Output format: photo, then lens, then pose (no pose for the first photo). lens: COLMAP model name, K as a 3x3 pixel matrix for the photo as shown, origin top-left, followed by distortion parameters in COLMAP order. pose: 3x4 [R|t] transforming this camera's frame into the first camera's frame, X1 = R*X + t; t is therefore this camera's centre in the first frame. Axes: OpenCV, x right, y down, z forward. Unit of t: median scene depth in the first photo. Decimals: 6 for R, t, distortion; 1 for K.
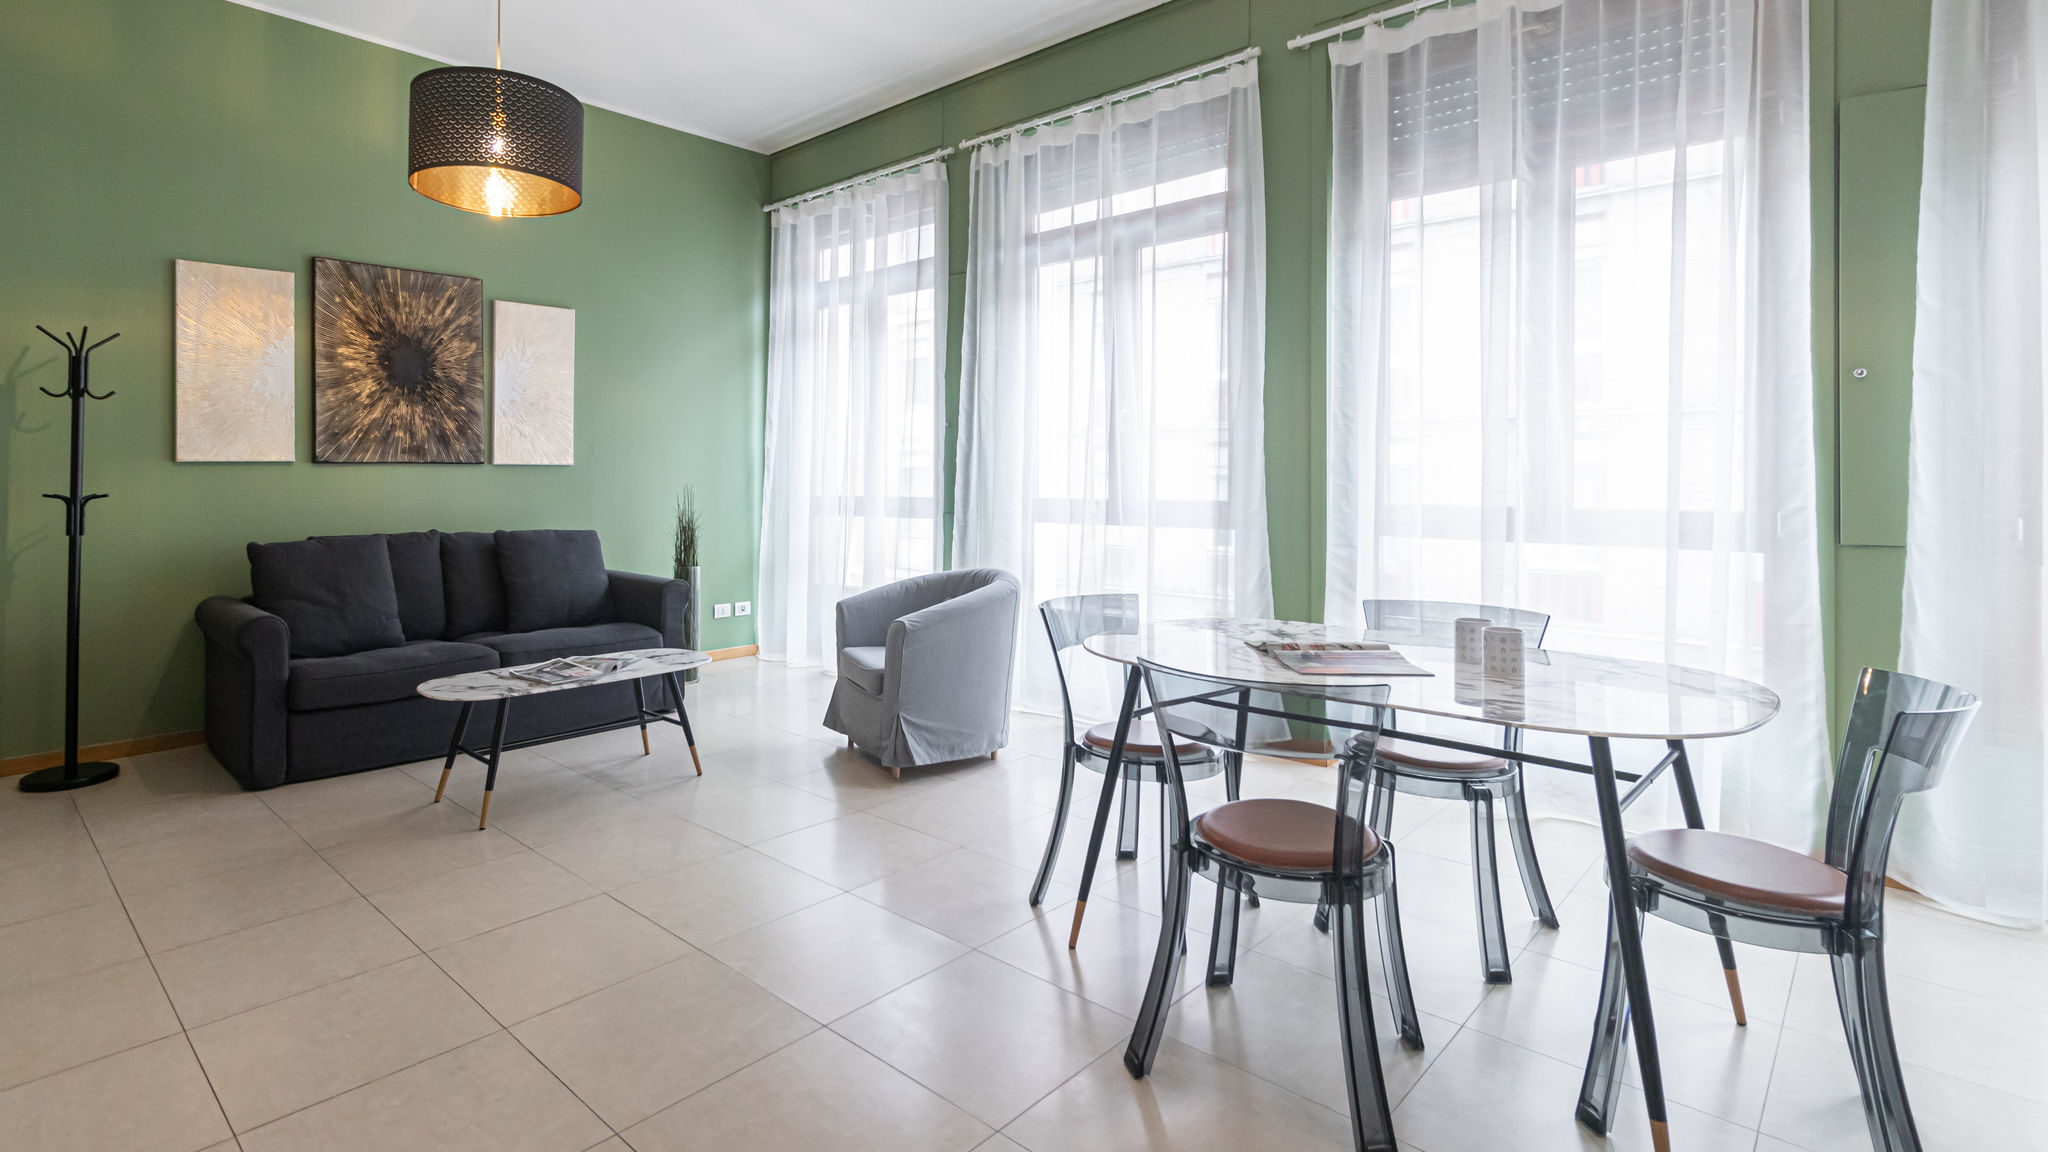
lens RADIAL K [[948.0, 0, 909.7], [0, 948.0, 486.5], [0, 0, 1]] dist [-0.004616, 0.003554]
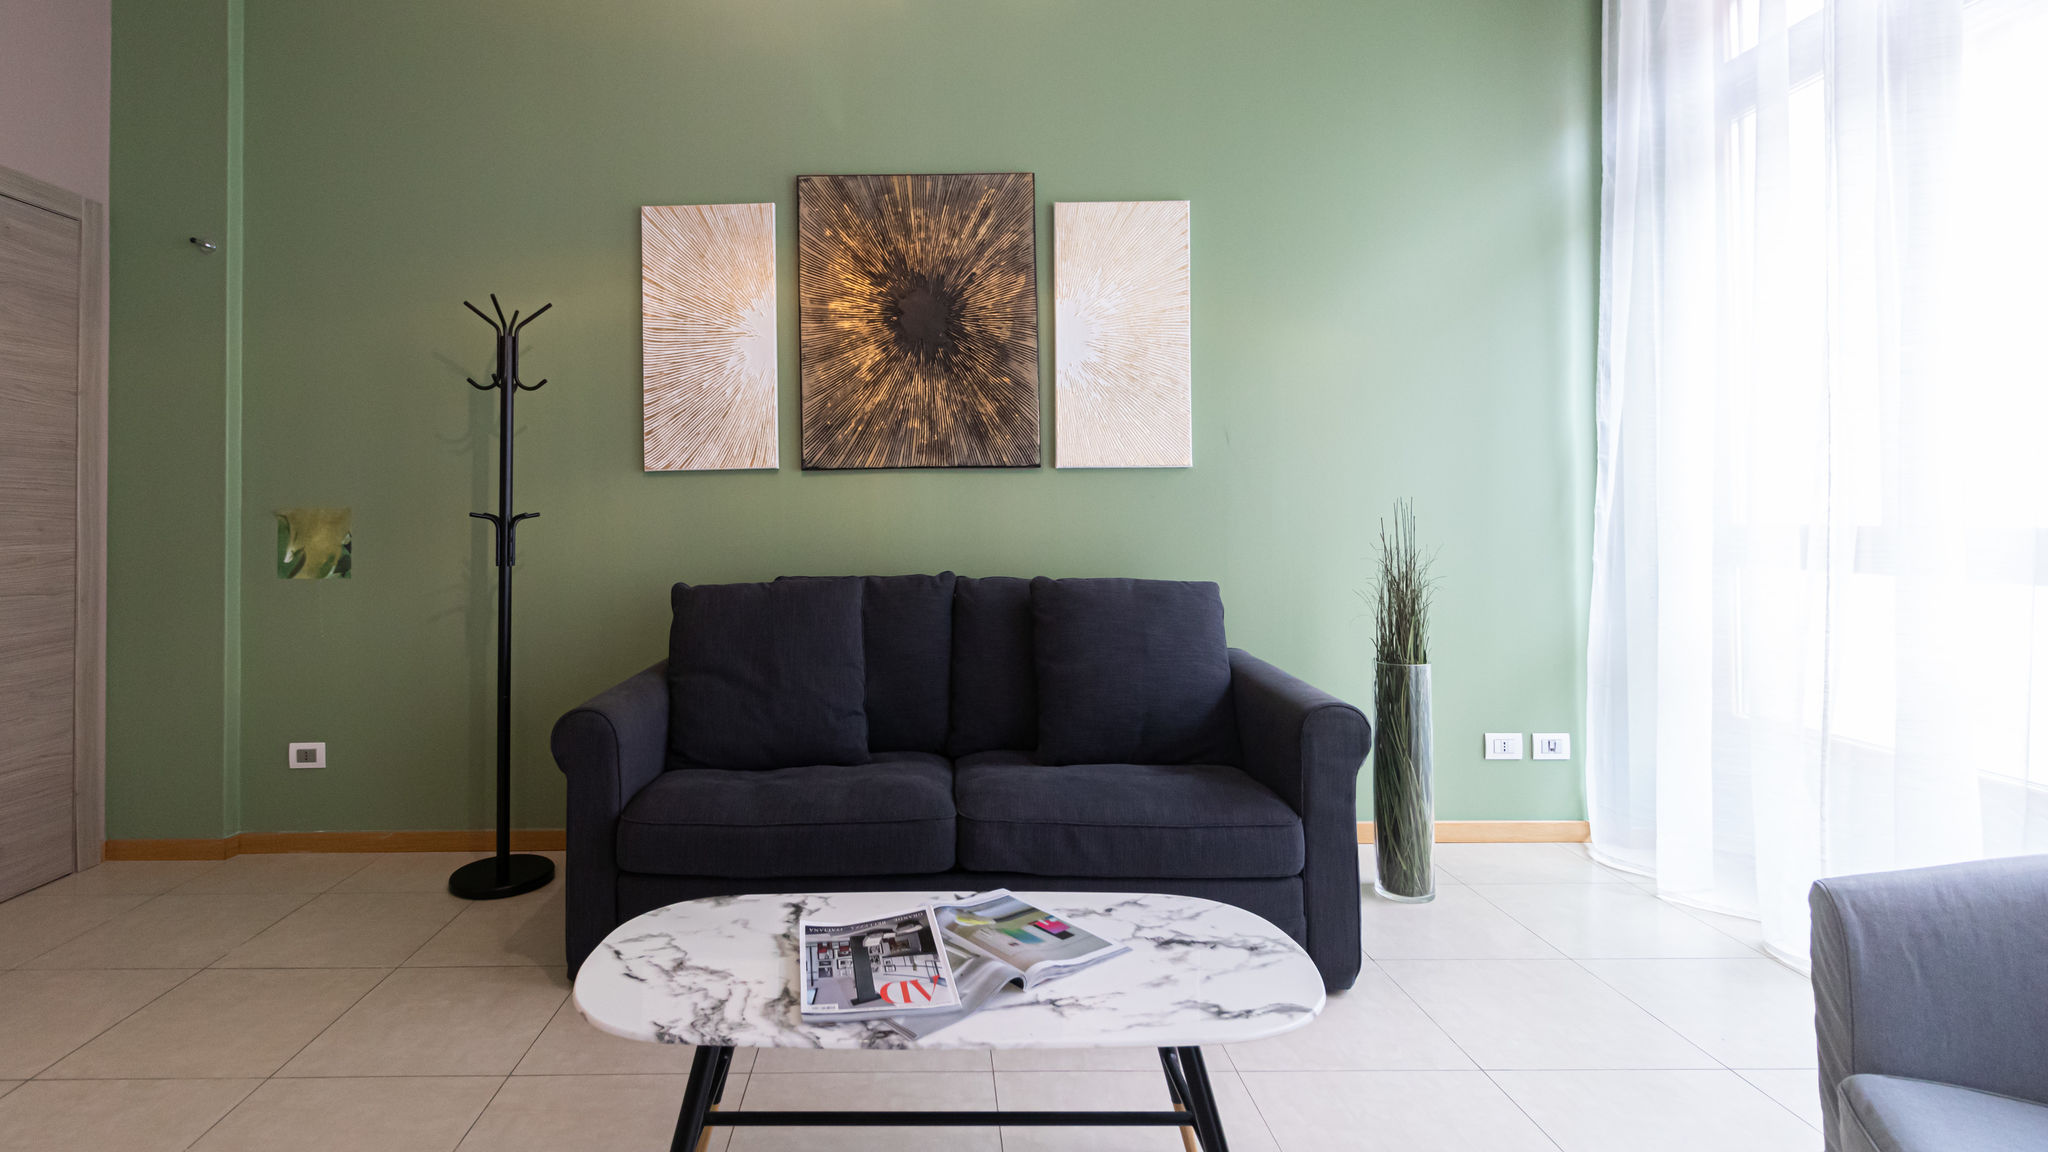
lens RADIAL K [[948.0, 0, 958.4], [0, 948.0, 496.3], [0, 0, 1]] dist [-0.004616, 0.003554]
pose [[0.701655, -0.019921, -0.712239, -0.046537], [0.000003, 0.999609, -0.027956, 0.012751], [0.712517, 0.019613, 0.701380, 0.544804]]
